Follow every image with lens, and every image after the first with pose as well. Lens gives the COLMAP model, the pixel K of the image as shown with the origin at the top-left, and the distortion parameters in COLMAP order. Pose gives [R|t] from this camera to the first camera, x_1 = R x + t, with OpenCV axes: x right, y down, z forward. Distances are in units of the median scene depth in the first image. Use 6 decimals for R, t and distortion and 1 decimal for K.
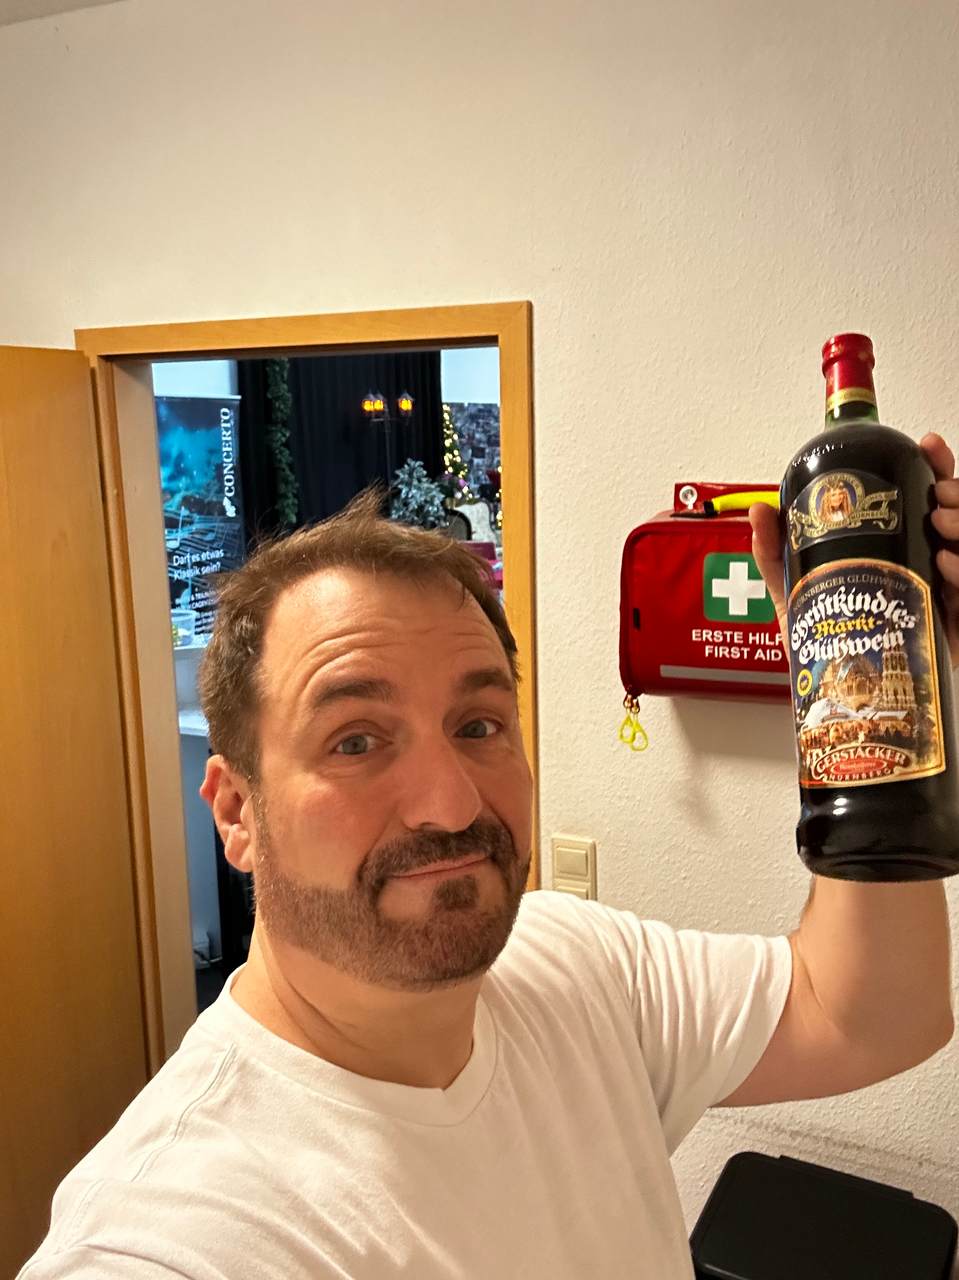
lens RADIAL K [[1092.9, 0, 479.6], [0, 1092.9, 646.0], [0, 0, 1]] dist [0.009553, 0.001758]
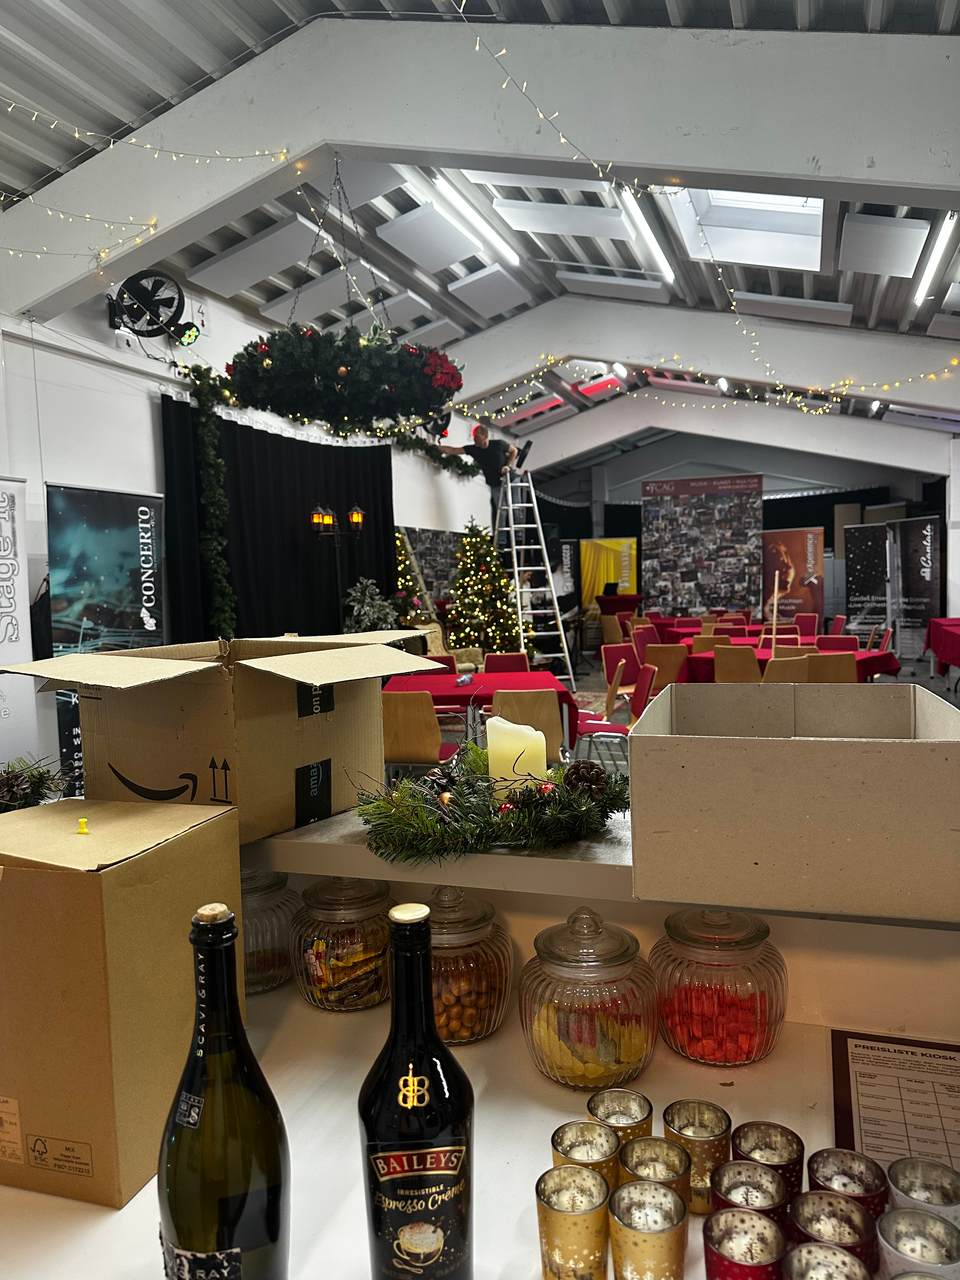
lens RADIAL K [[888.3, 0, 471.7], [0, 888.3, 644.7], [0, 0, 1]] dist [0.044846, -0.072891]
pose [[0.998365, -0.023106, 0.052287, -0.011912], [0.029418, 0.991924, -0.123371, -0.013036], [-0.049014, 0.124708, 0.990982, 0.296172]]
